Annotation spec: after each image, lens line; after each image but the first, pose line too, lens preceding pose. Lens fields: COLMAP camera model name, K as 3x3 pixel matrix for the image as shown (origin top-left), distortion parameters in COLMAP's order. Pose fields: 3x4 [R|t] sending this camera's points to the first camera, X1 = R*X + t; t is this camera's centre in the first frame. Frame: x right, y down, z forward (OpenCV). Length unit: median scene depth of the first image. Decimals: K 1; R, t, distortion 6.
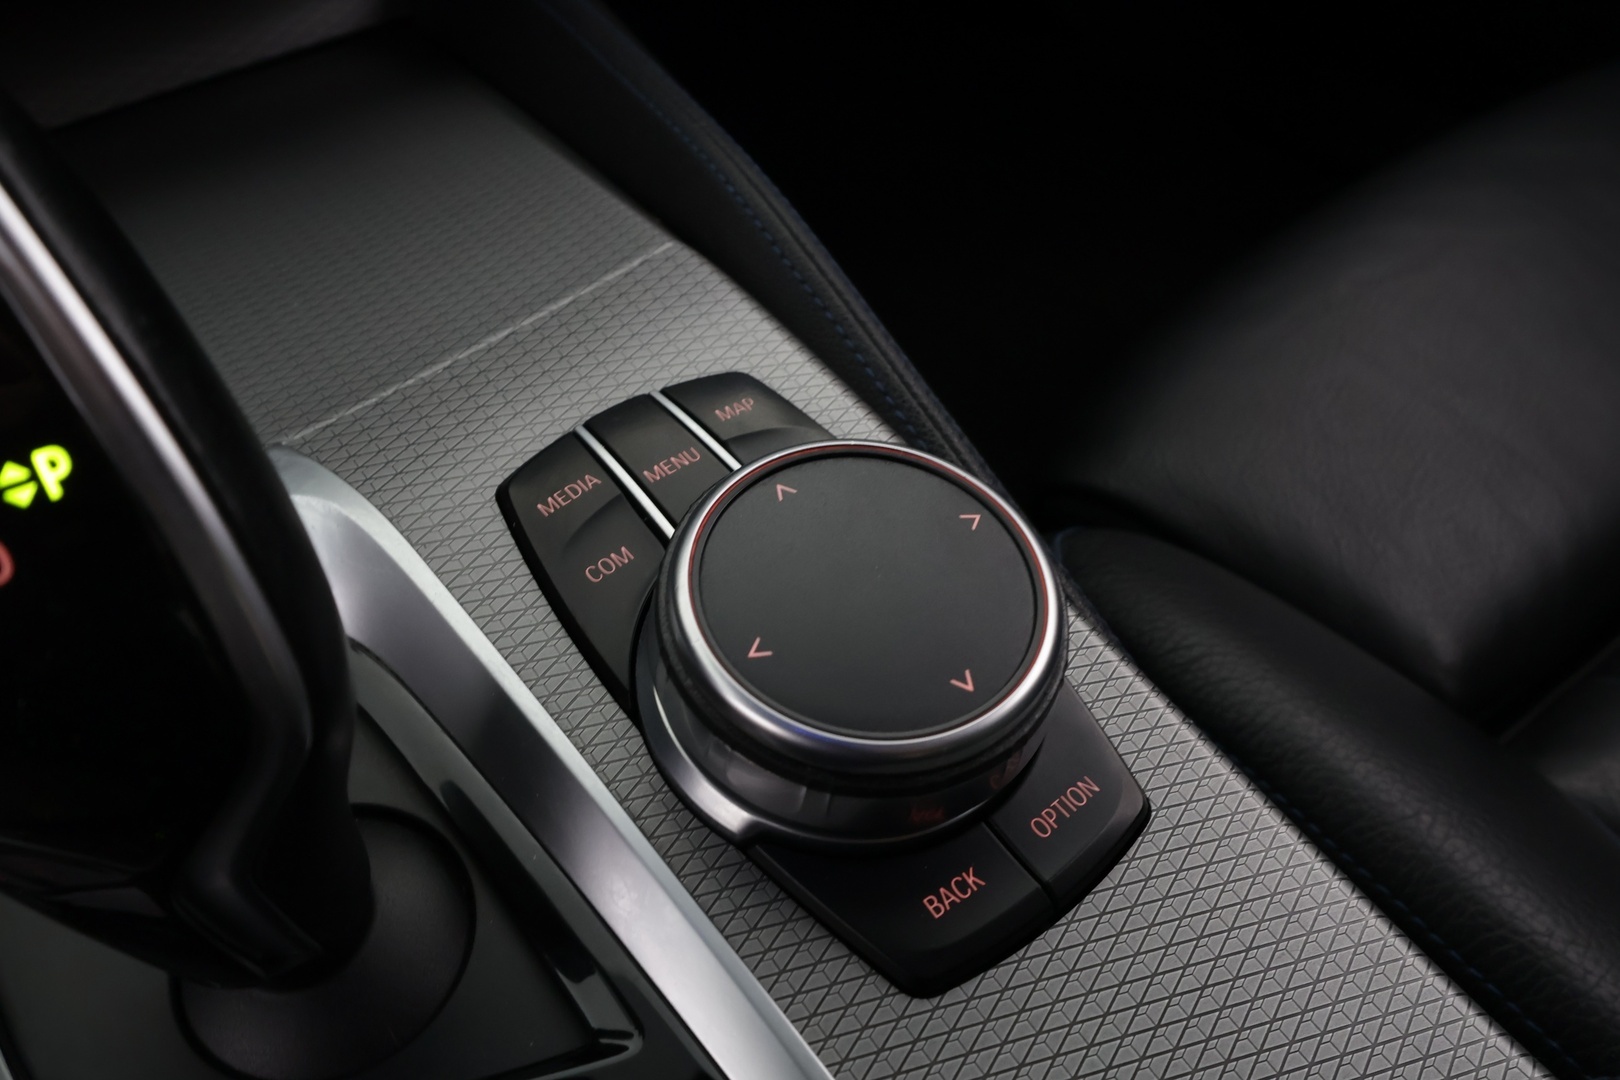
lens RADIAL K [[1292.7, 0, 811.8], [0, 1292.7, 538.3], [0, 0, 1]] dist [-0.001532, 0.002880]
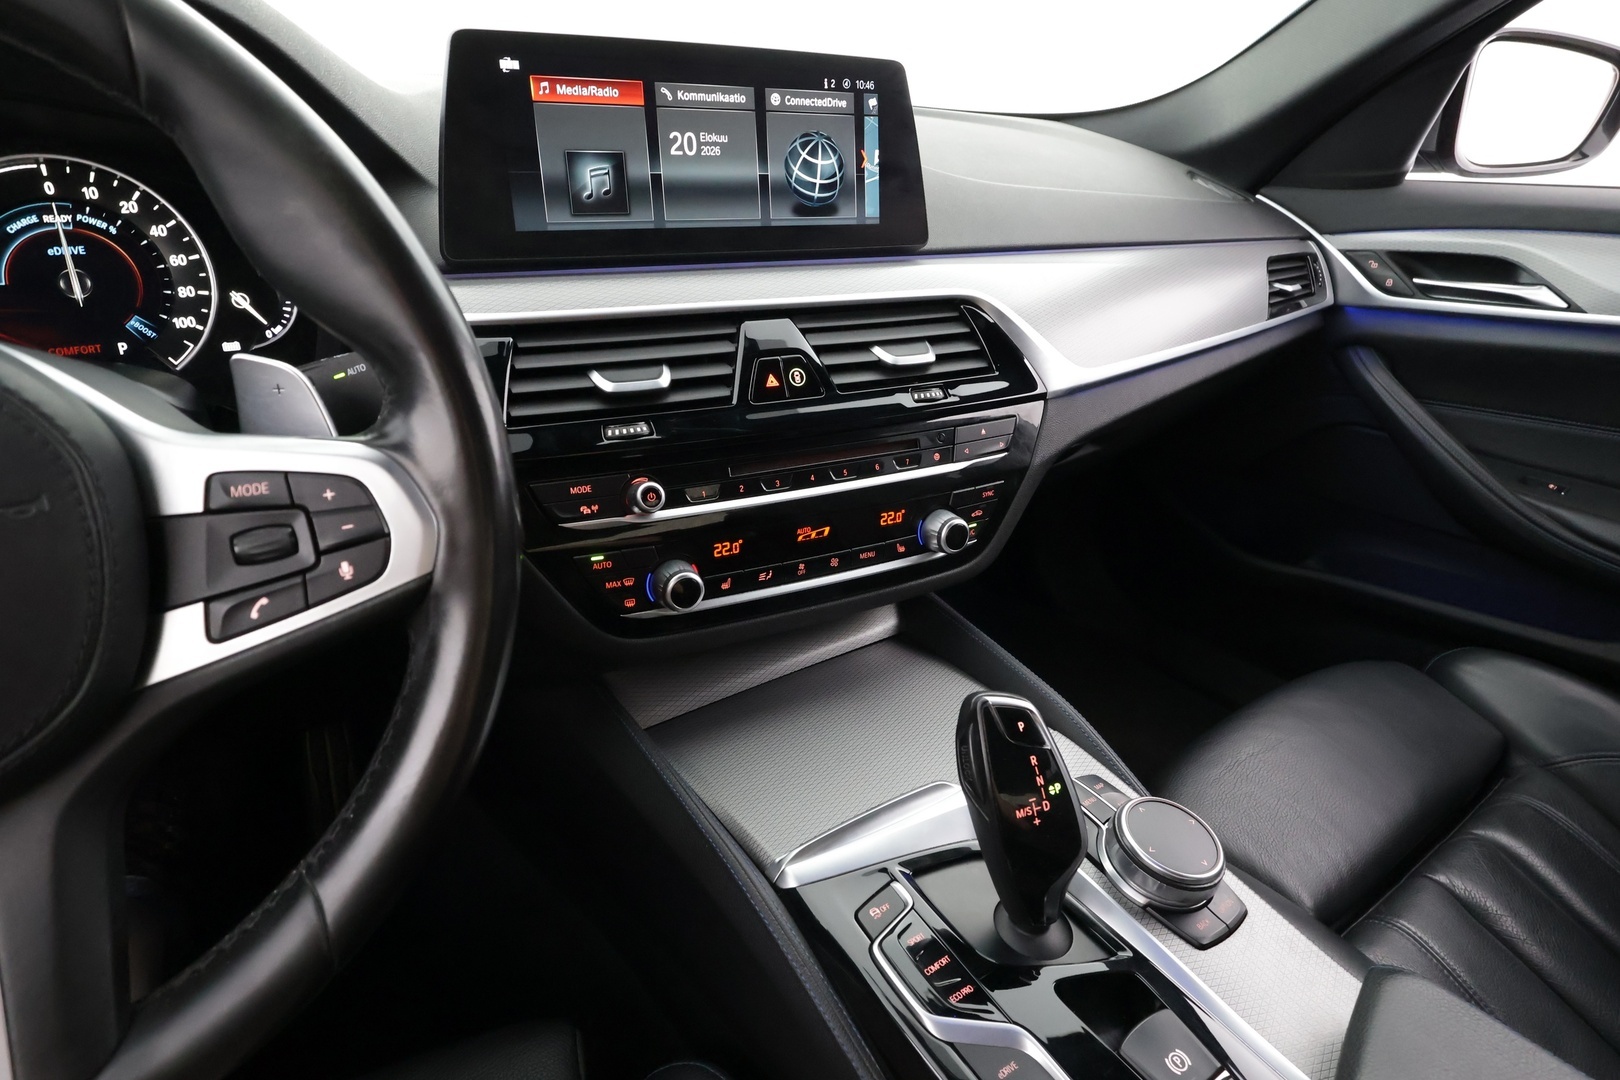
lens RADIAL K [[908.9, 0, 810.2], [0, 908.9, 542.9], [0, 0, 1]] dist [0.007479, -0.001674]
pose [[0.996645, 0.078875, 0.021840, -1.116151], [-0.065694, 0.930129, -0.361310, 0.264930], [-0.048812, 0.358663, 0.932190, -1.708520]]
